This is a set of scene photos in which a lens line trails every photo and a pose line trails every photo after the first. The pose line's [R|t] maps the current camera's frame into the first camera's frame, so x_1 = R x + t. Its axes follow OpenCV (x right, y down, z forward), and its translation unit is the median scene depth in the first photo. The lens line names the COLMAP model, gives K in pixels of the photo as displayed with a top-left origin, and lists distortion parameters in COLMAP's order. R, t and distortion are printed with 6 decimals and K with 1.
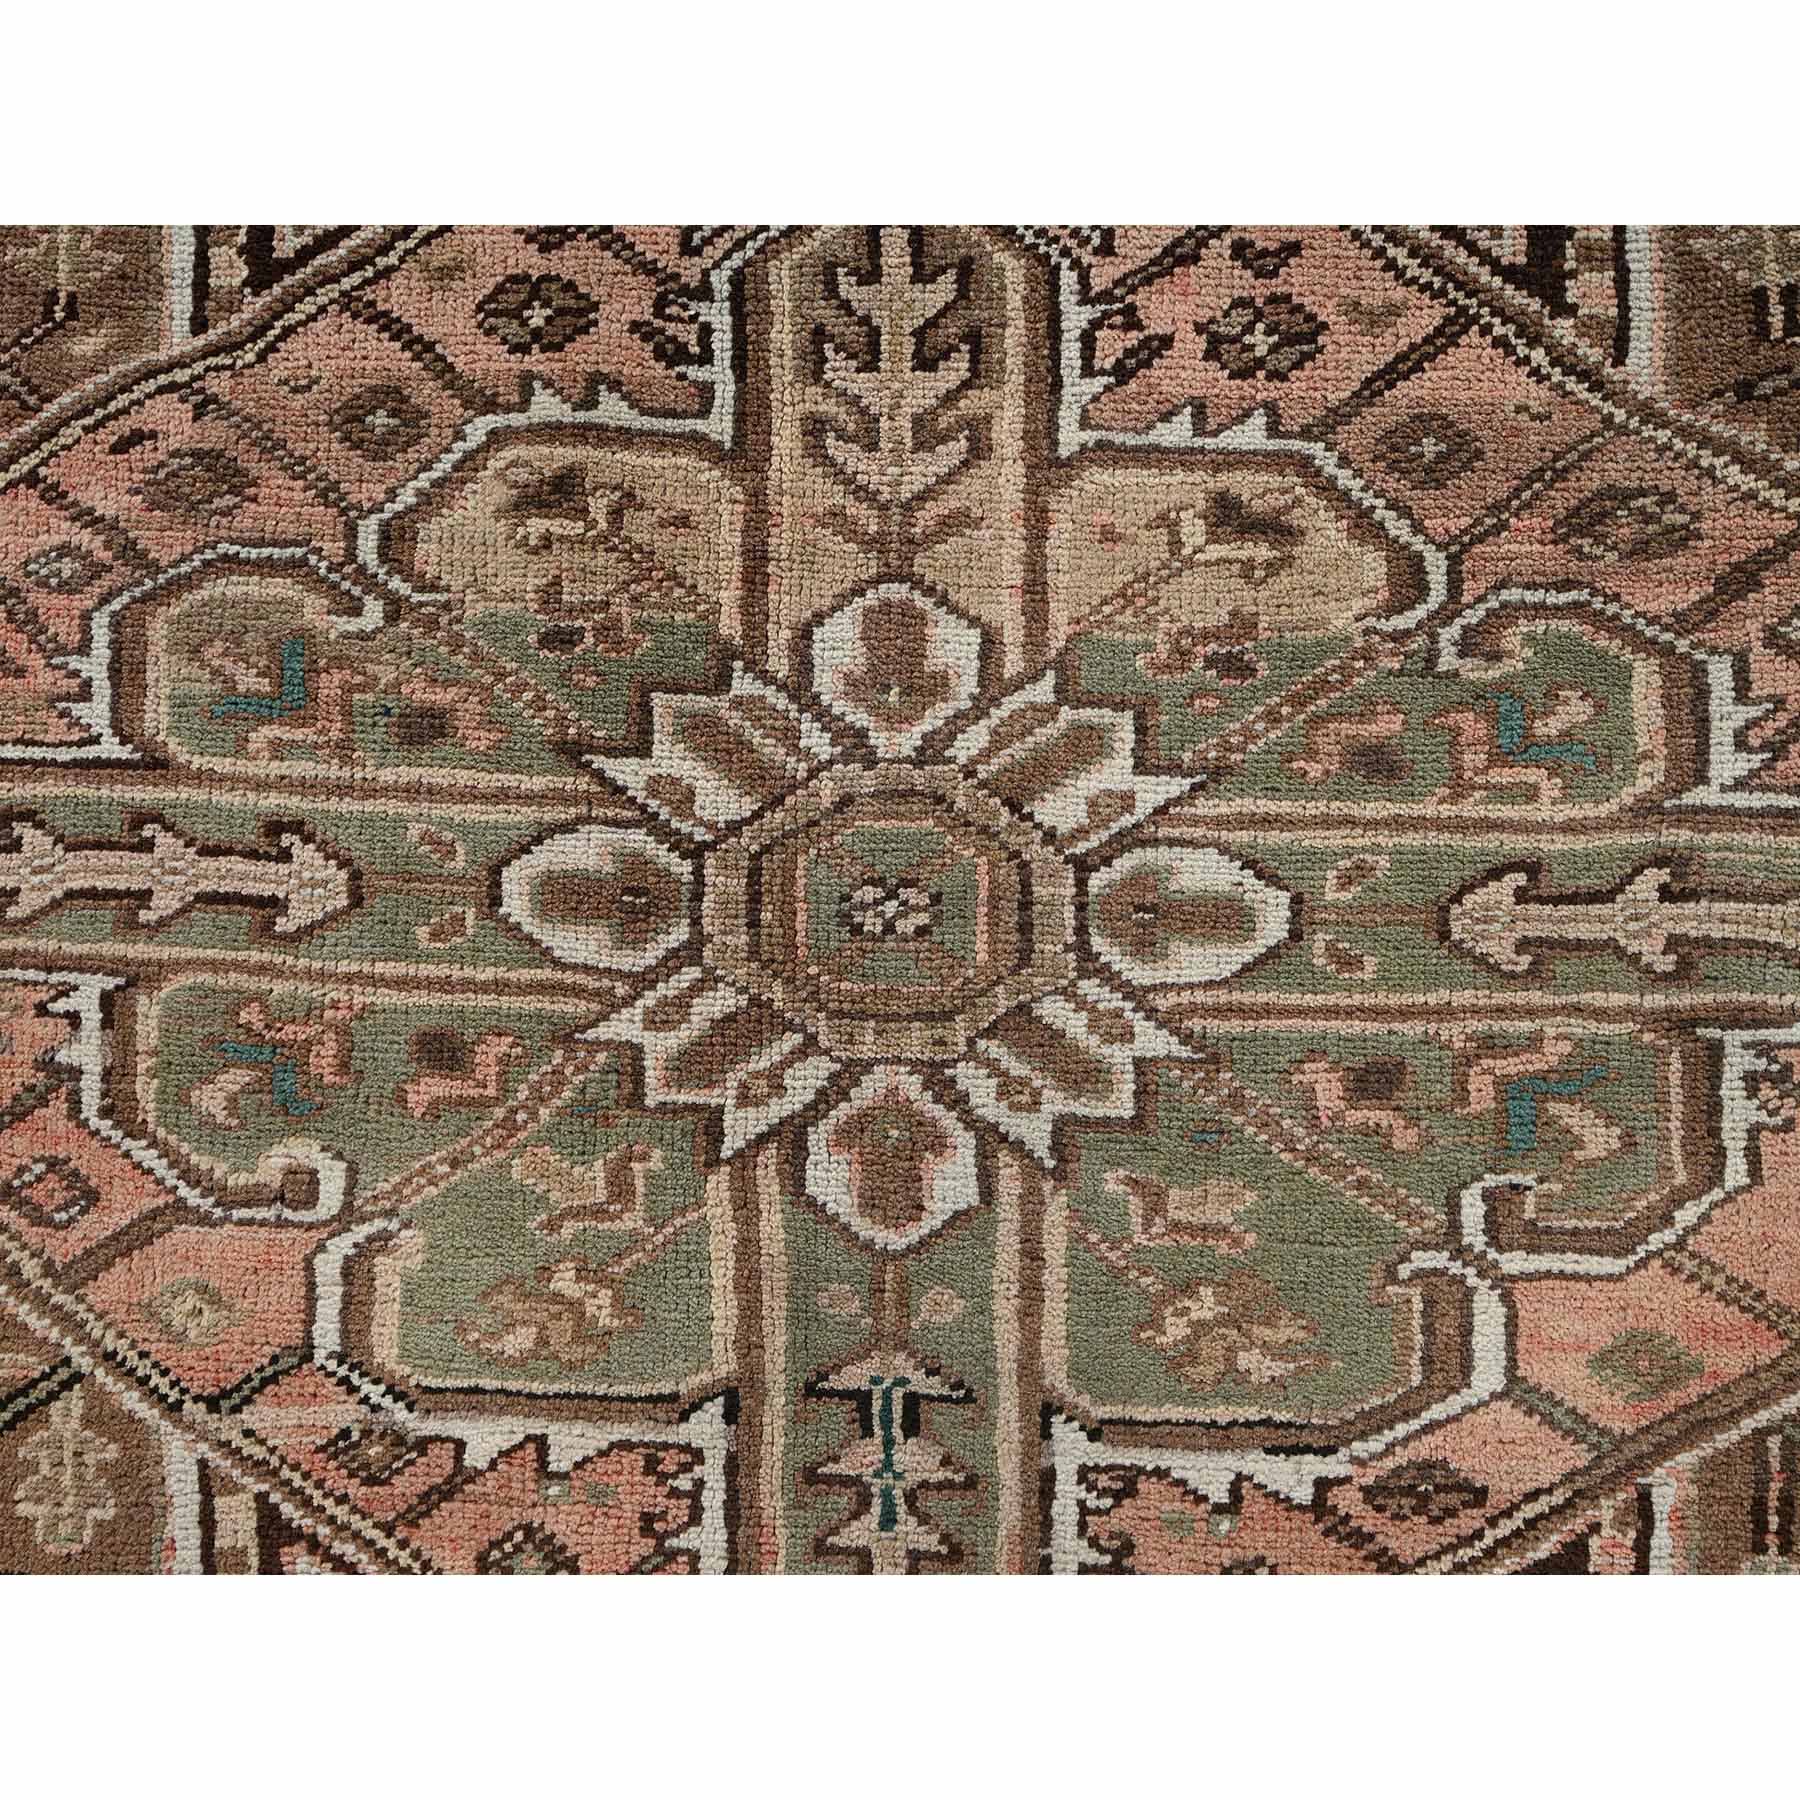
lens RADIAL K [[2116.6, 0, 898.3], [0, 2116.6, 899.3], [0, 0, 1]] dist [-0.000465, 0.000000]
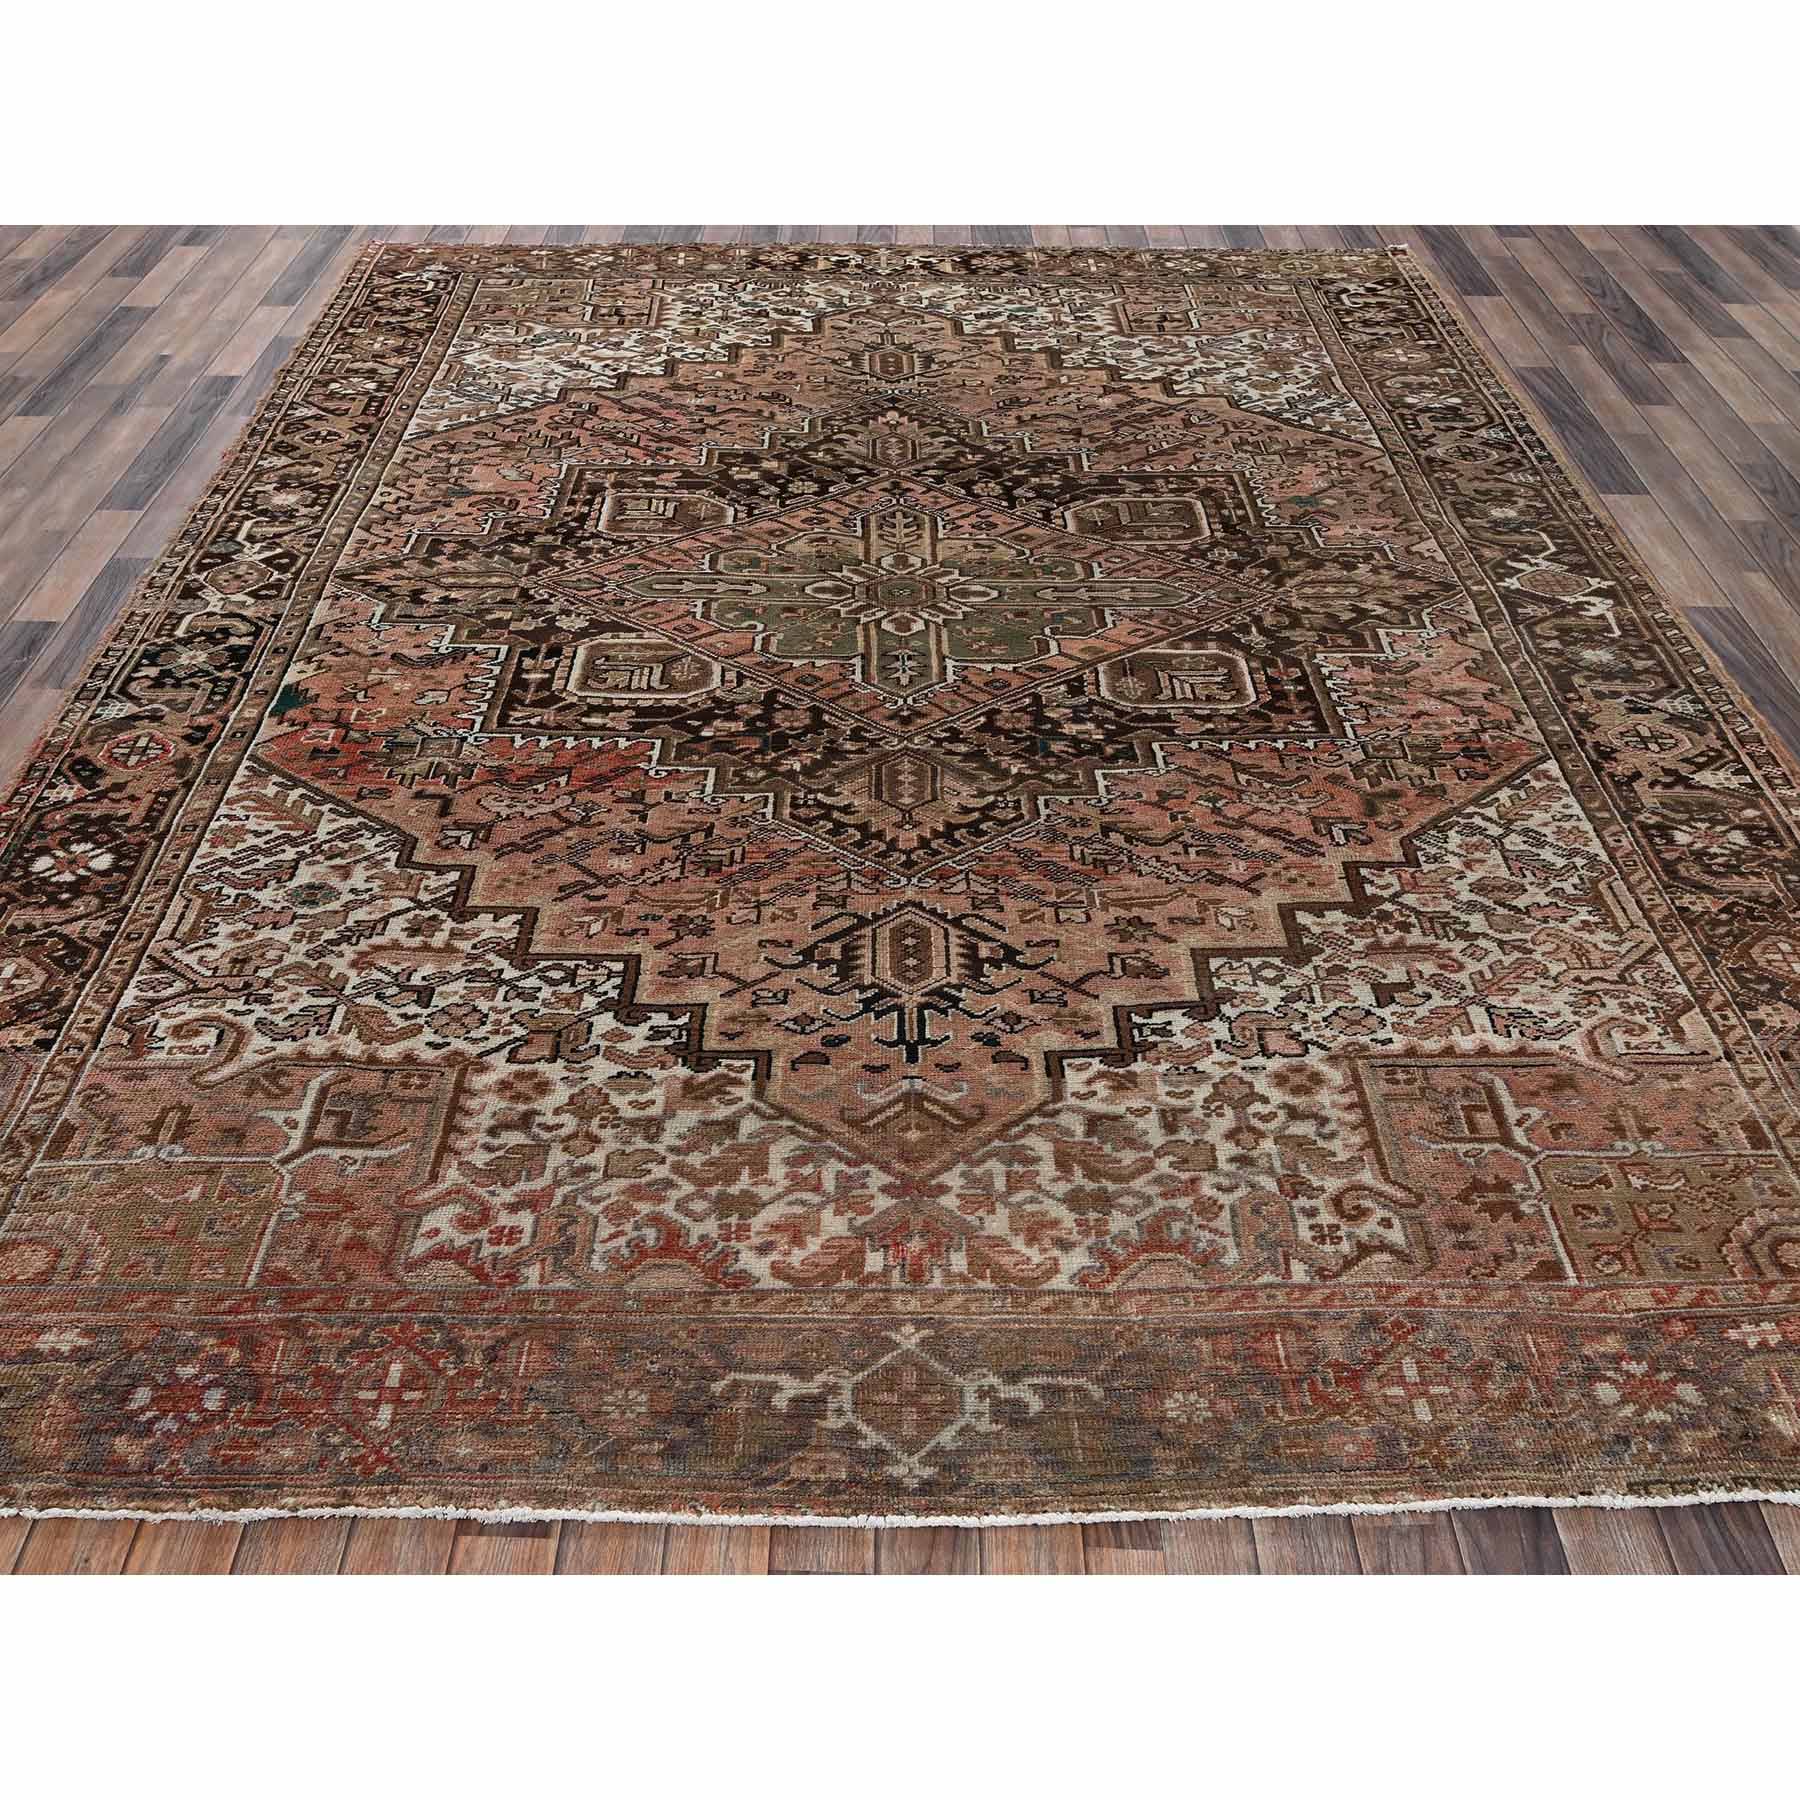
lens RADIAL K [[1575.5, 0, 884.1], [0, 1575.5, 901.1], [0, 0, 1]] dist [-0.004809, 0.013039]
pose [[0.997991, 0.038447, 0.050359, -0.167564], [0.009631, 0.693541, -0.720353, 2.617881], [-0.062621, 0.719391, 0.691777, -0.674477]]
